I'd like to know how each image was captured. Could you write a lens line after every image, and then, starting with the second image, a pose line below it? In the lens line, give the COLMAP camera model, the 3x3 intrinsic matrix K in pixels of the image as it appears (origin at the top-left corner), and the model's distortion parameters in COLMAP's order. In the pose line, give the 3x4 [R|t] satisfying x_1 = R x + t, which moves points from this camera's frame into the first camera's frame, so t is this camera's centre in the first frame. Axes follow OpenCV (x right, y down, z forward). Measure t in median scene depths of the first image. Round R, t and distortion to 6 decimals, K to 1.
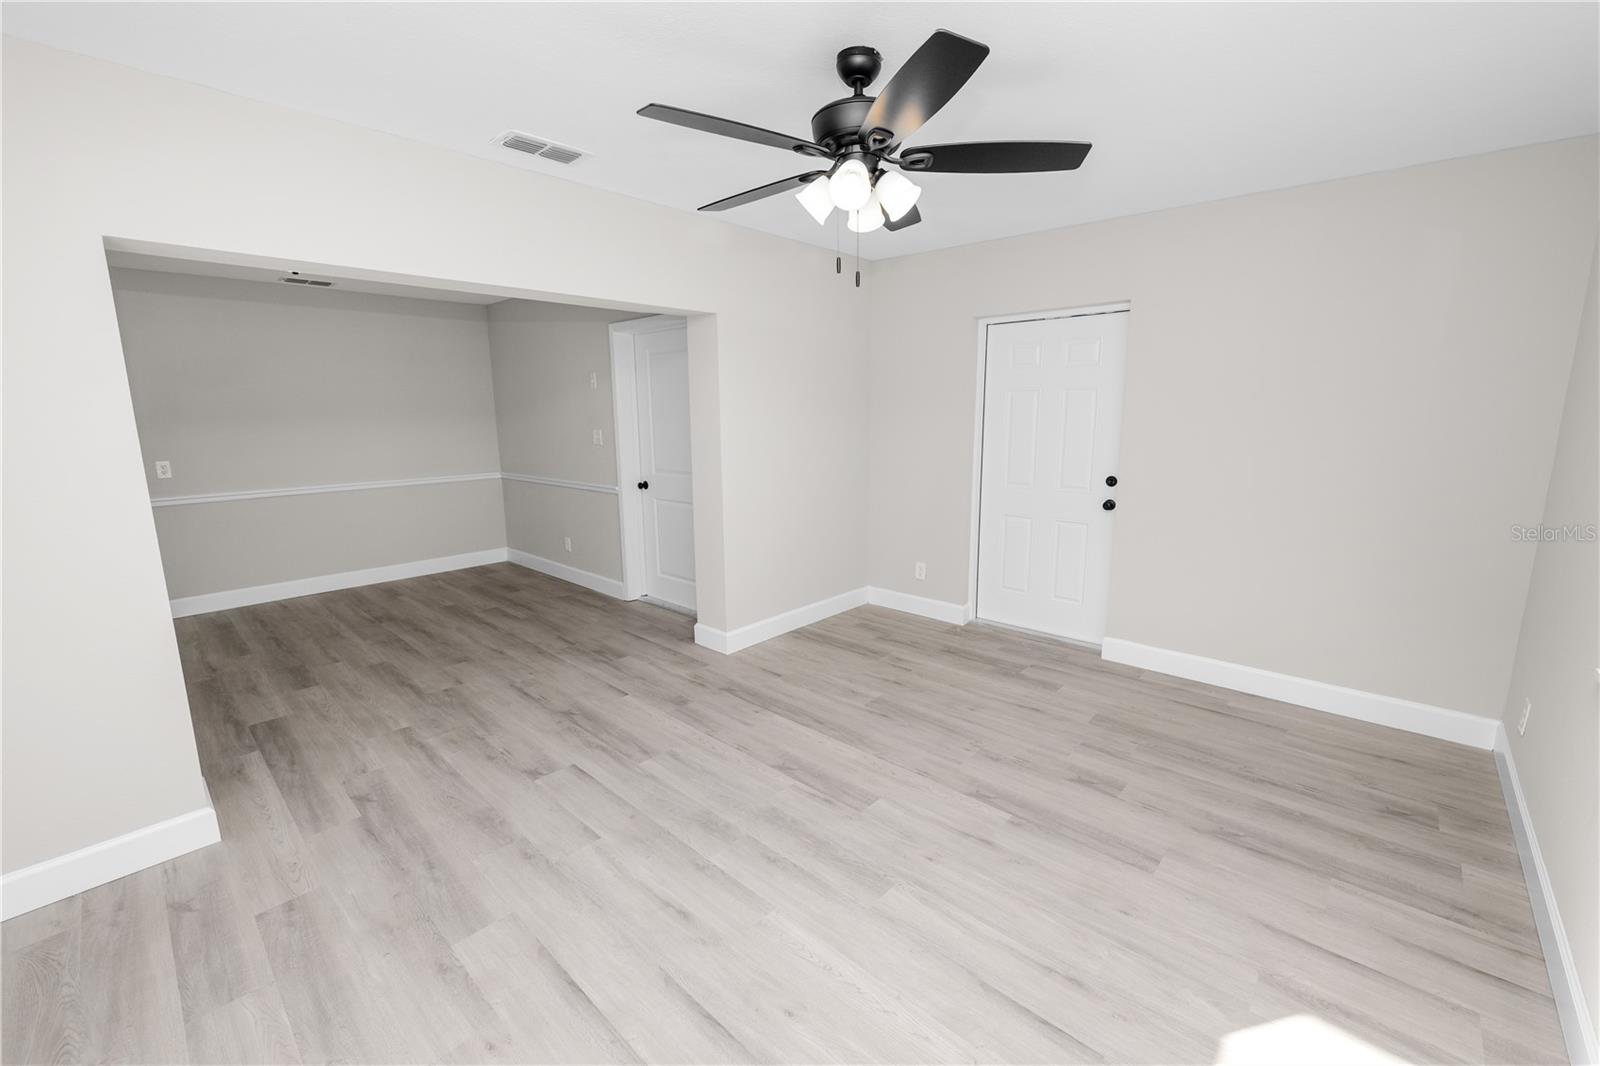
lens RADIAL K [[651.4, 0, 803.7], [0, 651.4, 529.3], [0, 0, 1]] dist [-0.012458, 0.001054]
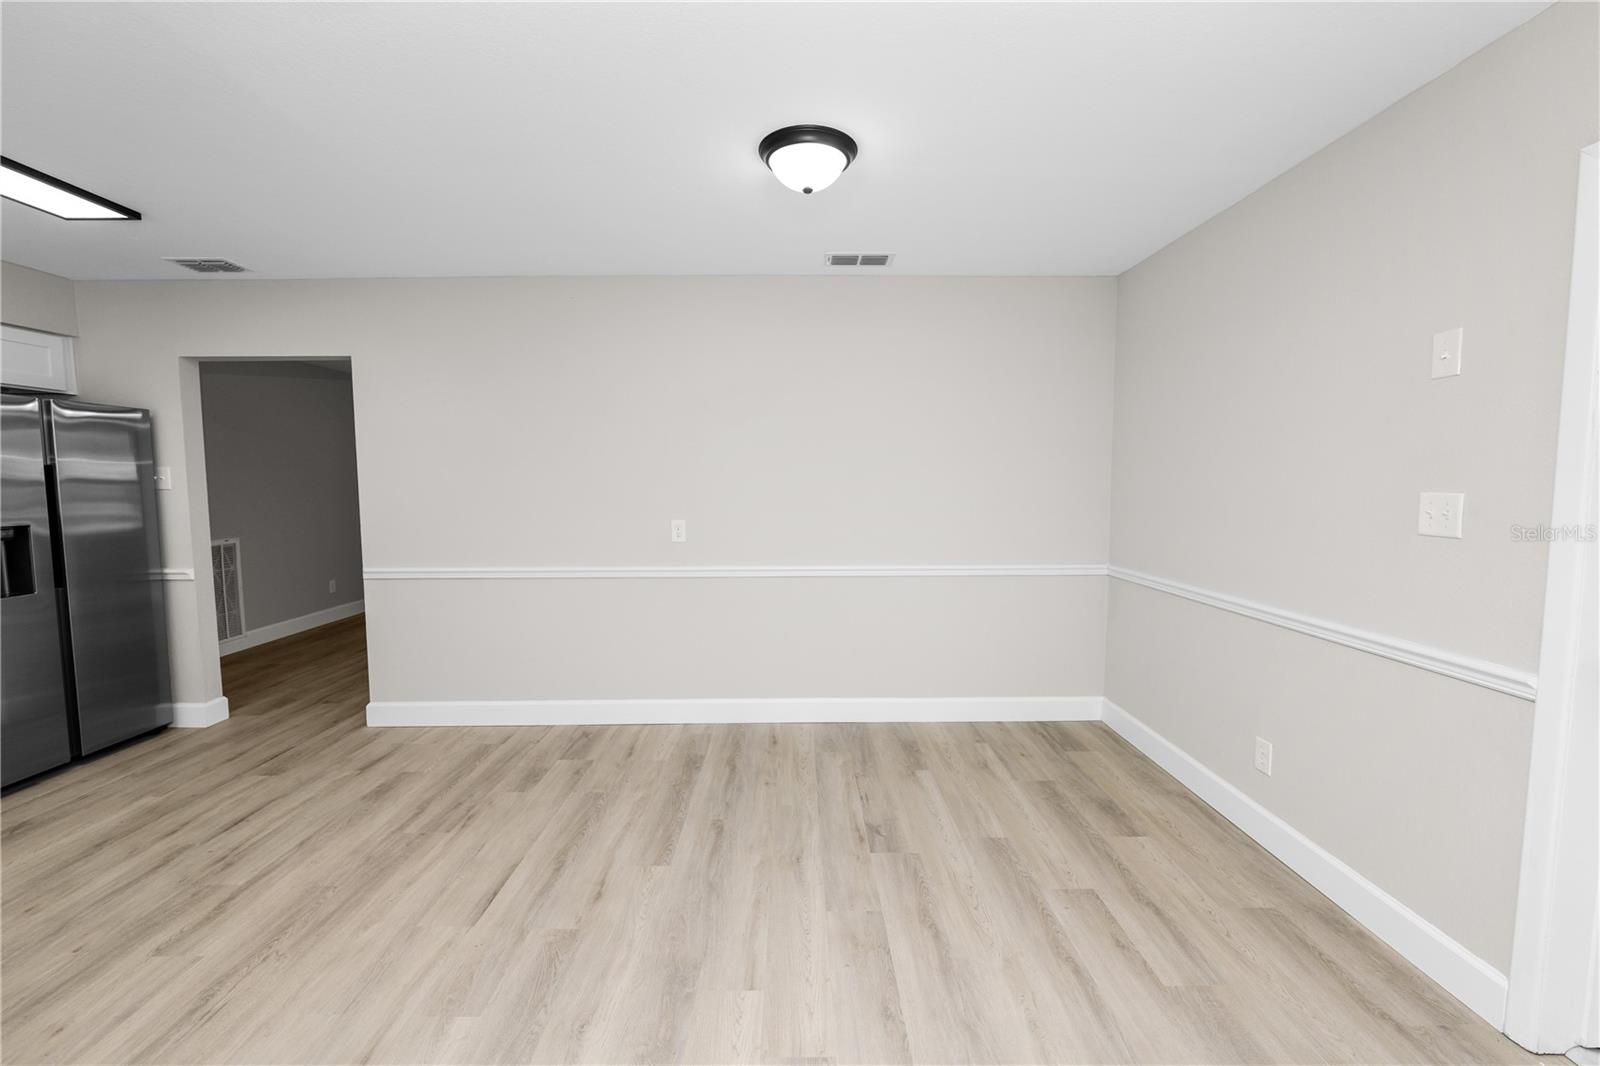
lens RADIAL K [[651.4, 0, 799.5], [0, 651.4, 532.3], [0, 0, 1]] dist [-0.012458, 0.001054]
pose [[0.682838, 0.063848, -0.727774, -0.444426], [-0.133613, 0.990286, -0.038485, -0.108311], [0.718247, 0.123519, 0.684736, 0.769028]]
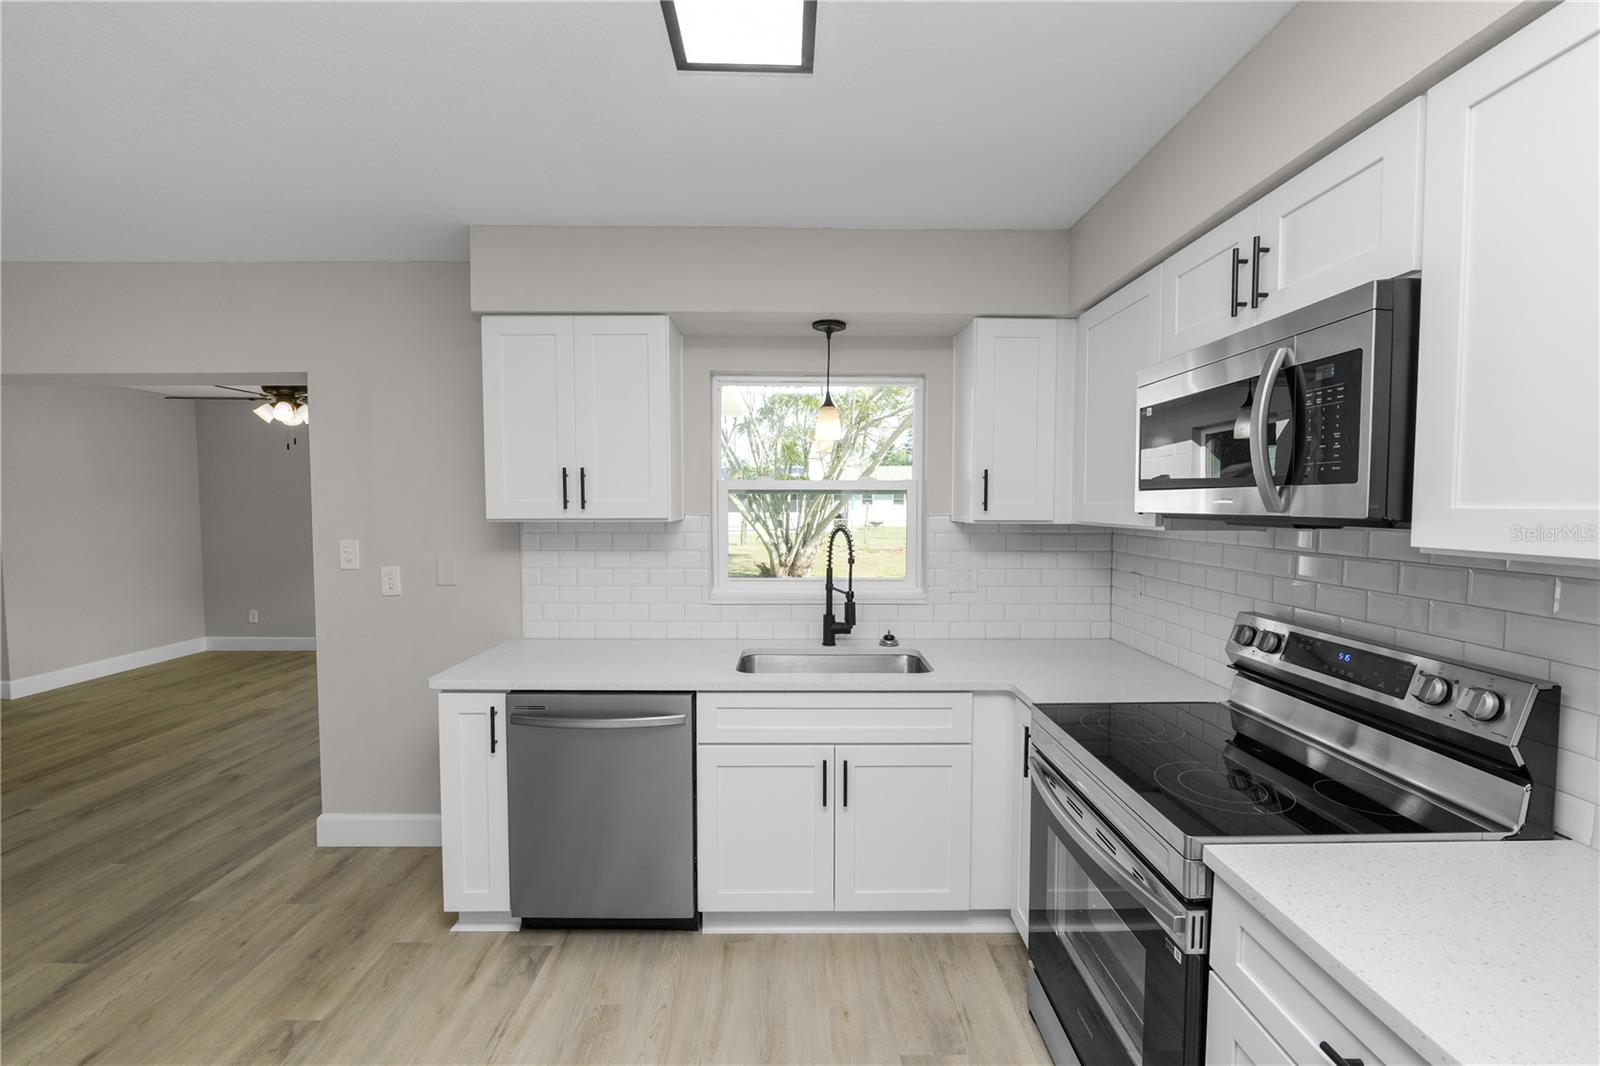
lens RADIAL K [[651.4, 0, 800.3], [0, 651.4, 532.4], [0, 0, 1]] dist [-0.012458, 0.001054]
pose [[-0.681939, -0.027267, 0.730901, -1.653699], [0.136573, 0.976982, 0.163872, -0.124007], [-0.718545, 0.211572, -0.662518, 0.737608]]
